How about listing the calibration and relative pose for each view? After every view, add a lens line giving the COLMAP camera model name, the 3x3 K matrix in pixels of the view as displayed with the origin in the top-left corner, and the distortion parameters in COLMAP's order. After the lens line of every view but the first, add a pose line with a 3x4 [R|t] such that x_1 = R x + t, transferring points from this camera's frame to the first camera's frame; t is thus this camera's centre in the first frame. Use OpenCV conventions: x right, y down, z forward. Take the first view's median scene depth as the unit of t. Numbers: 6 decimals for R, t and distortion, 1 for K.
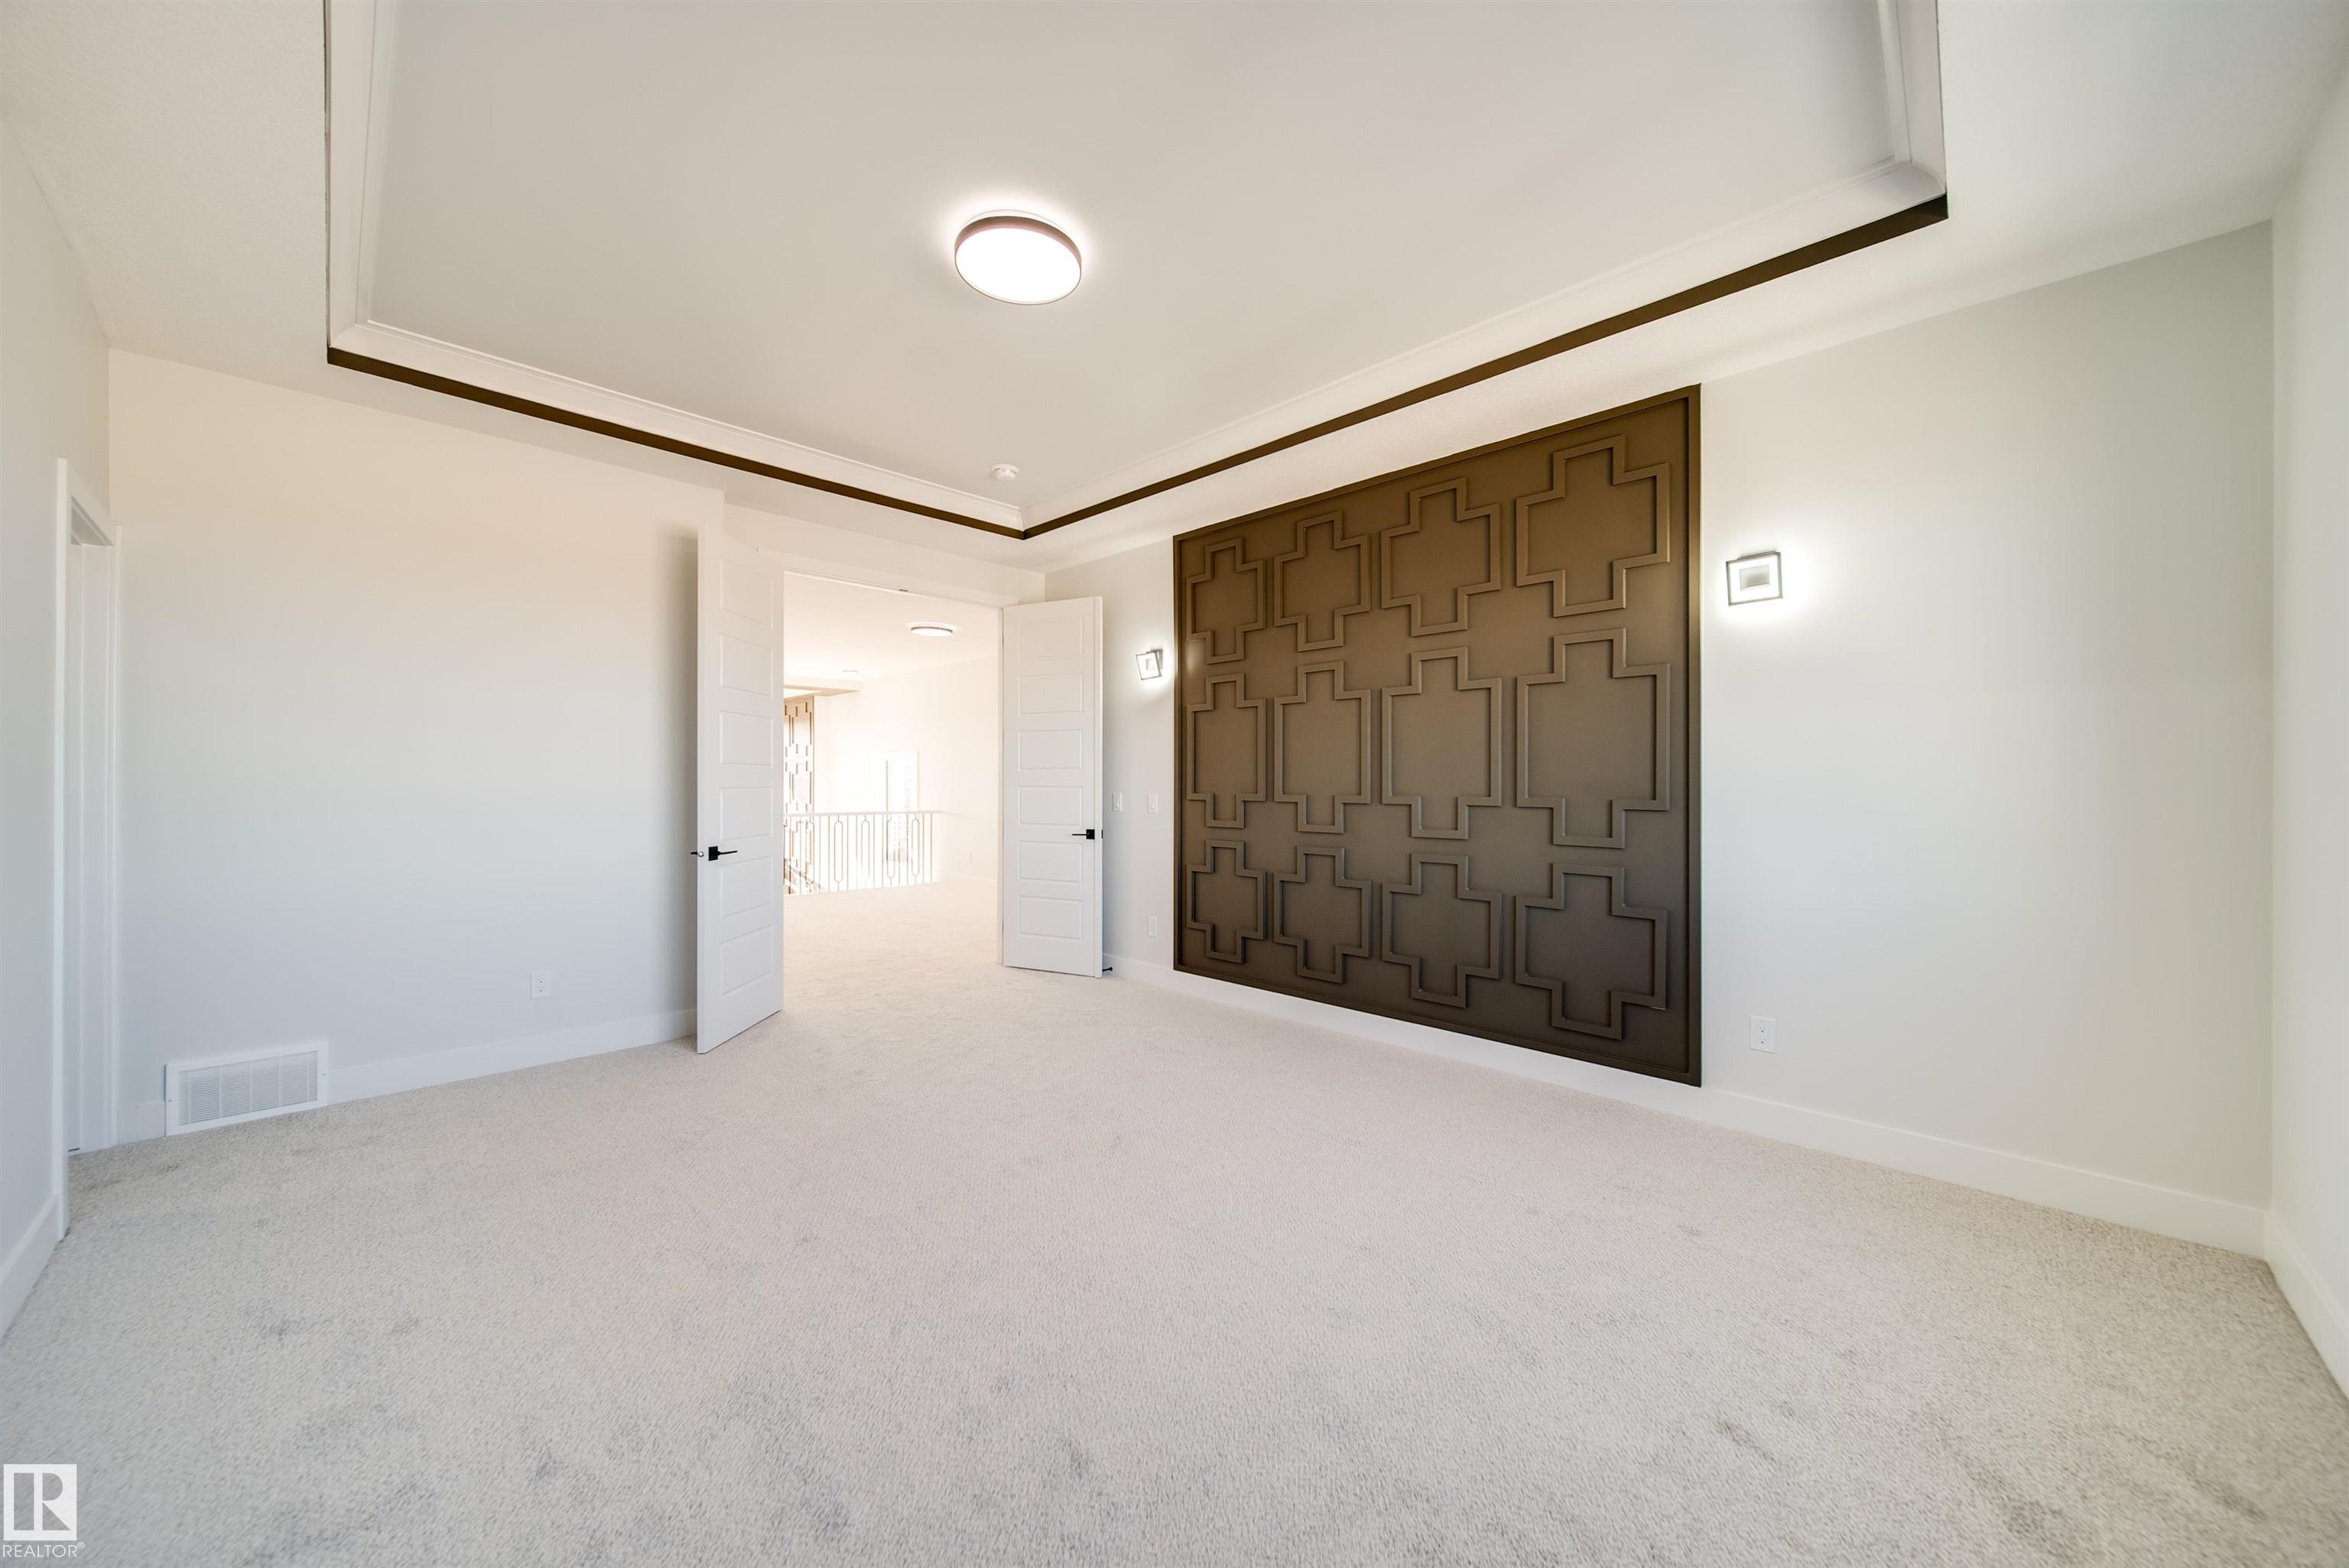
lens RADIAL K [[828.2, 0, 1174.7], [0, 828.2, 768.2], [0, 0, 1]] dist [0.001380, -0.003887]
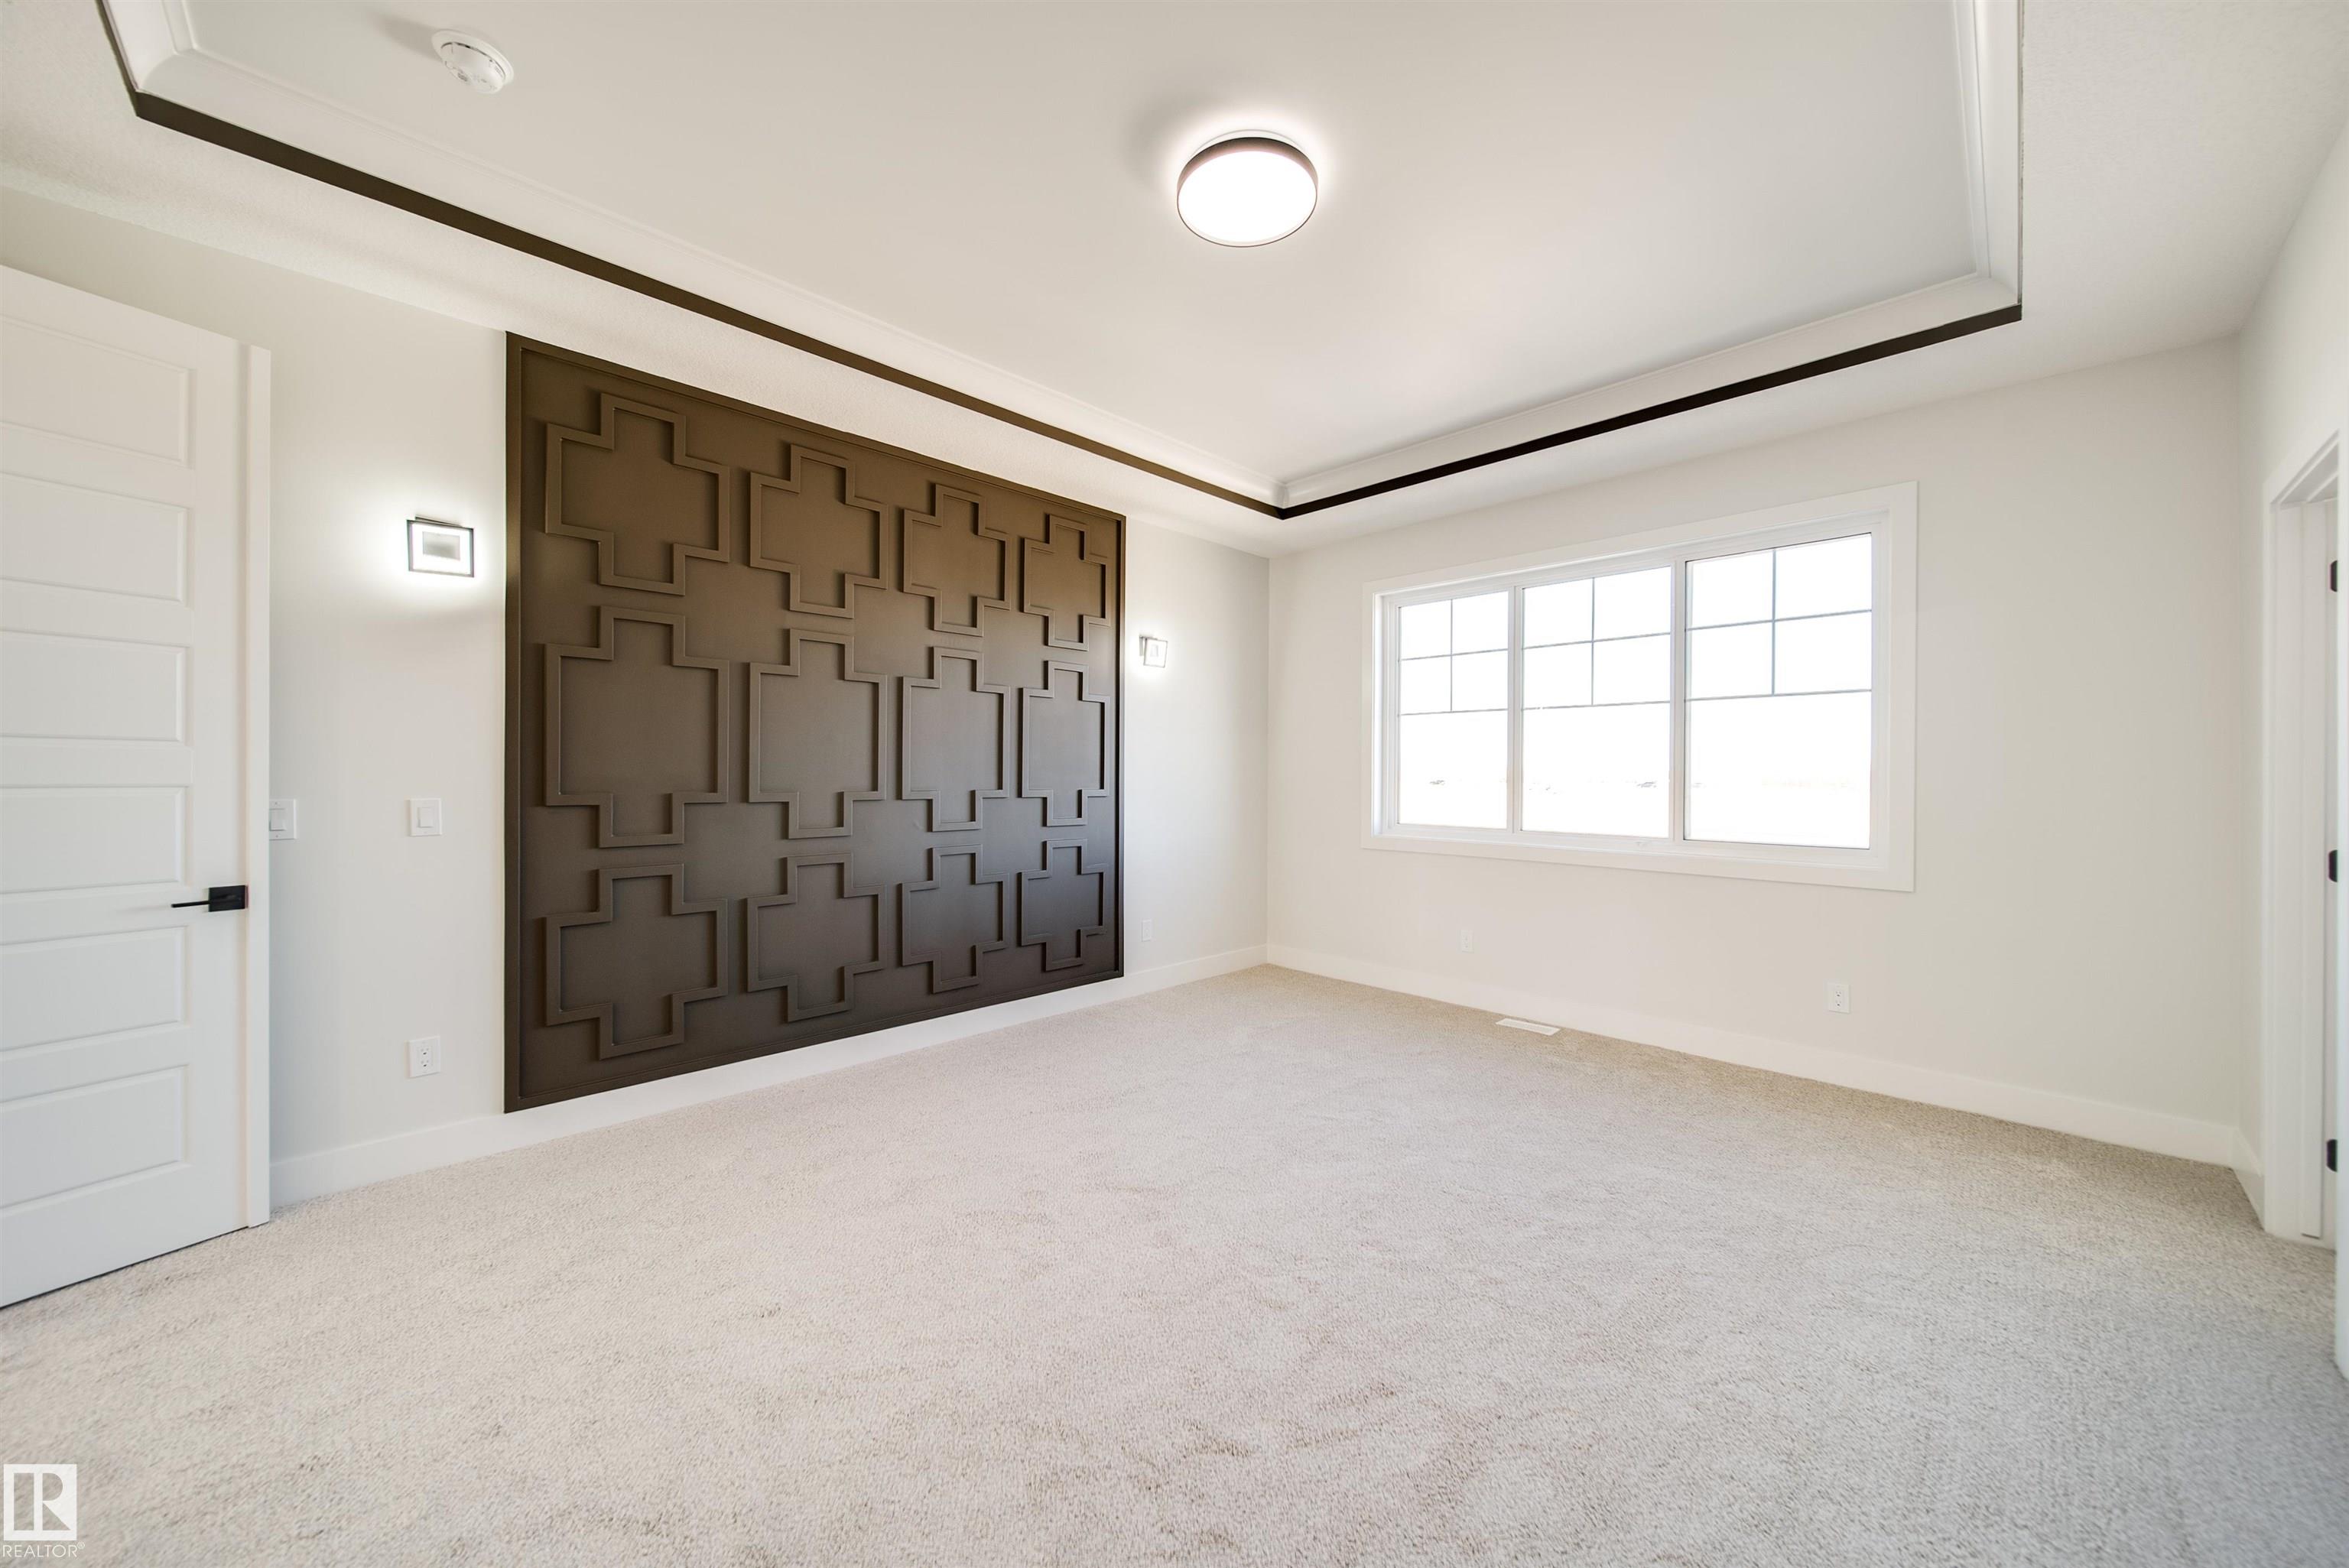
lens RADIAL K [[828.2, 0, 1174.7], [0, 828.2, 768.2], [0, 0, 1]] dist [0.001380, -0.003887]
pose [[0.020574, 0.010868, 0.999729, -0.572402], [-0.022014, 0.999703, -0.010415, 0.008492], [-0.999546, -0.021794, 0.020807, 0.563372]]
